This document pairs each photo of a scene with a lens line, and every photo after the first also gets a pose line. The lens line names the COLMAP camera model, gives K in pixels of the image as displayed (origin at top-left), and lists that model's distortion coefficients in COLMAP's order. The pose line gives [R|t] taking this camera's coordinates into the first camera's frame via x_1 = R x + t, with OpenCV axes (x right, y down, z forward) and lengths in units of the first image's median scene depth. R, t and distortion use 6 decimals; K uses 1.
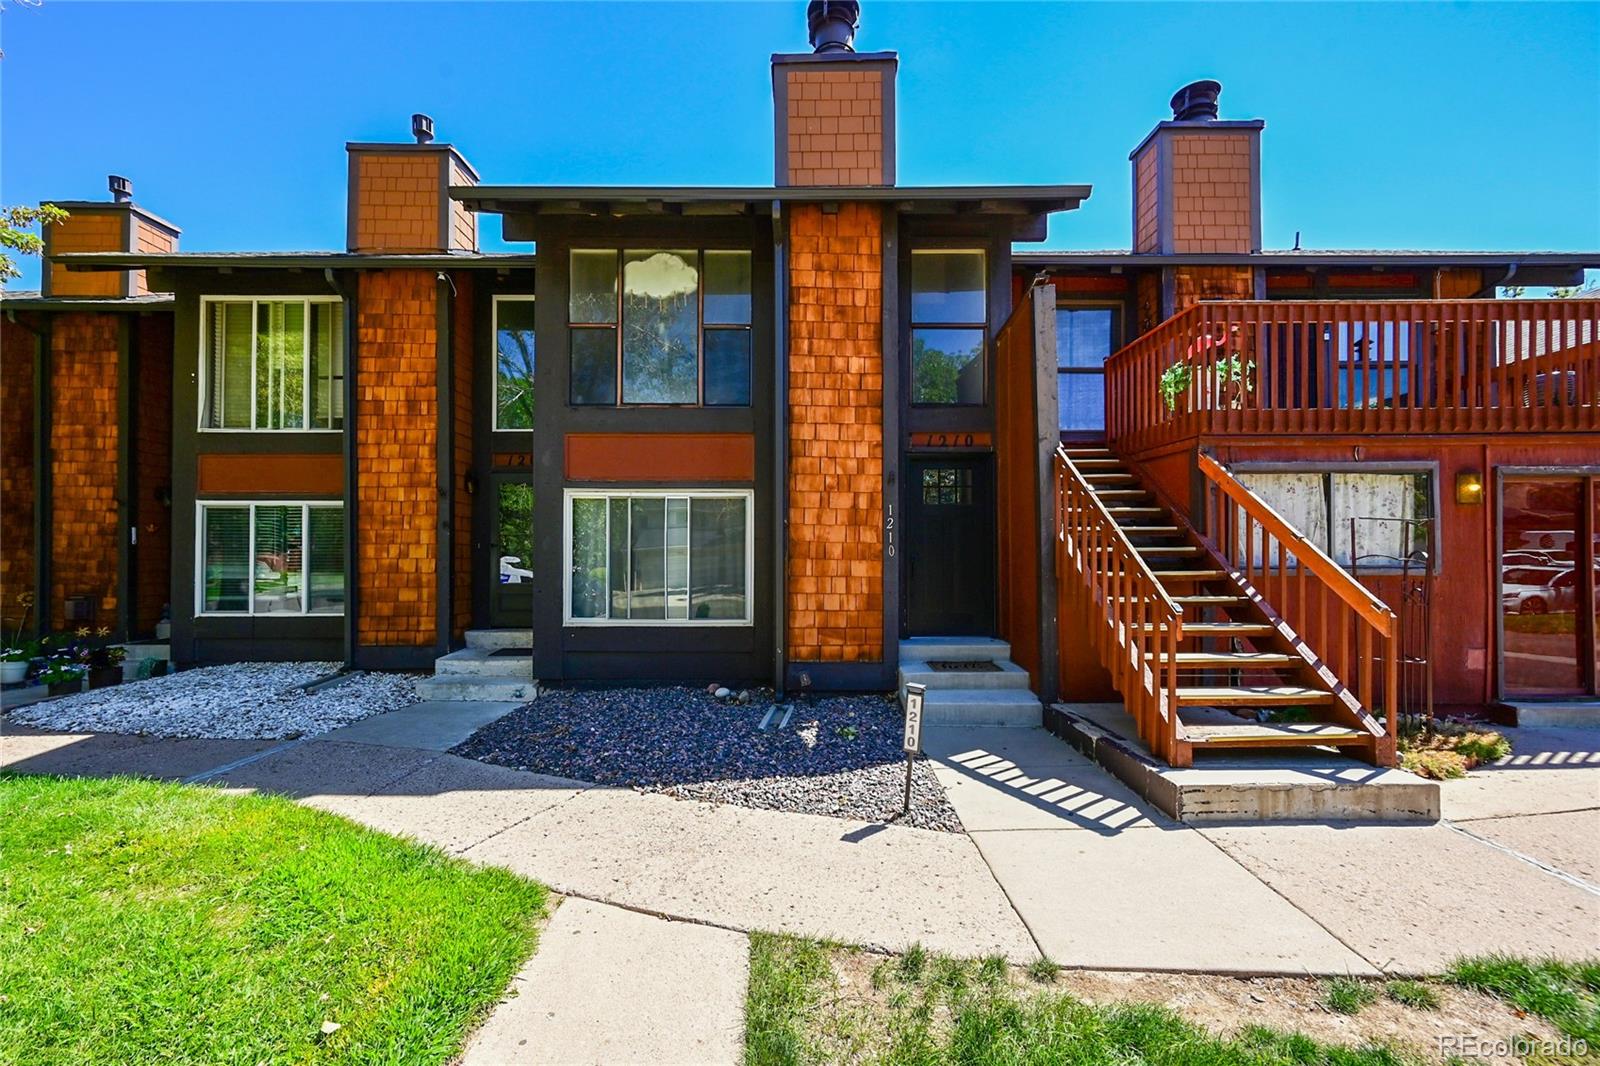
lens RADIAL K [[622.7, 0, 800.3], [0, 622.7, 521.5], [0, 0, 1]] dist [-0.001725, -0.000366]
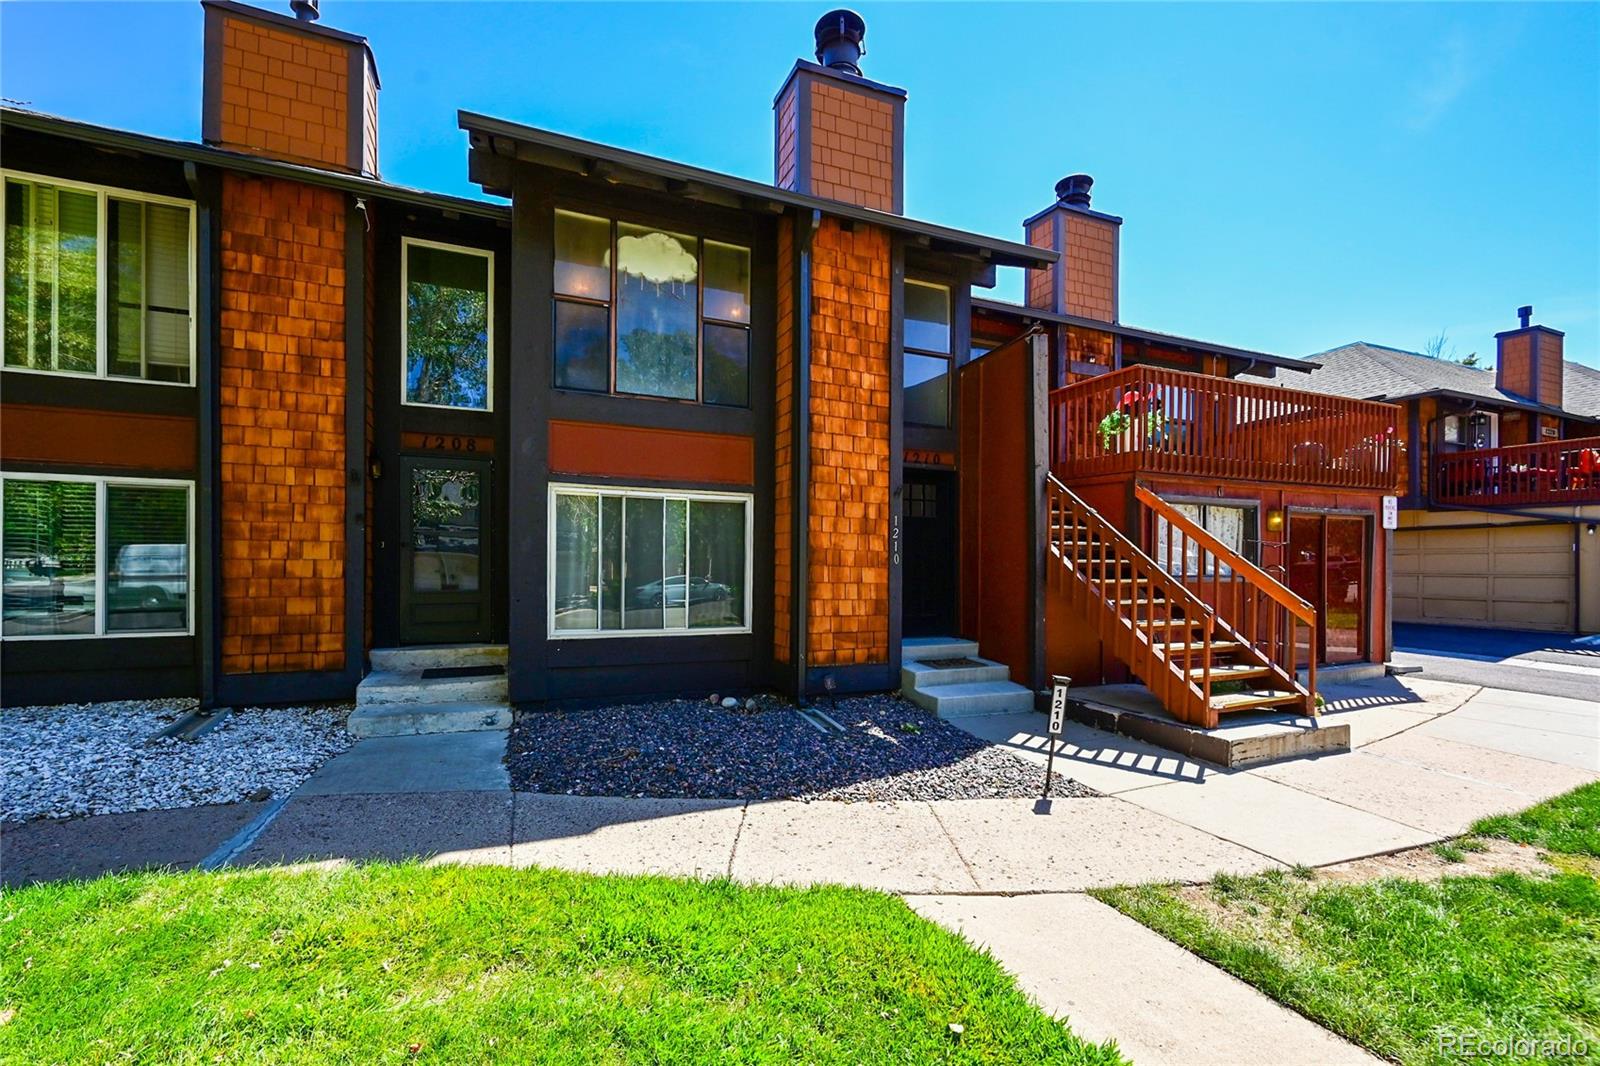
lens RADIAL K [[637.3, 0, 812.7], [0, 637.3, 530.8], [0, 0, 1]] dist [-0.002136, -0.000072]
pose [[0.930110, 0.029351, 0.366106, -0.378543], [-0.033285, 0.999436, 0.004436, -0.001341], [-0.365769, -0.016312, 0.930563, 0.032442]]
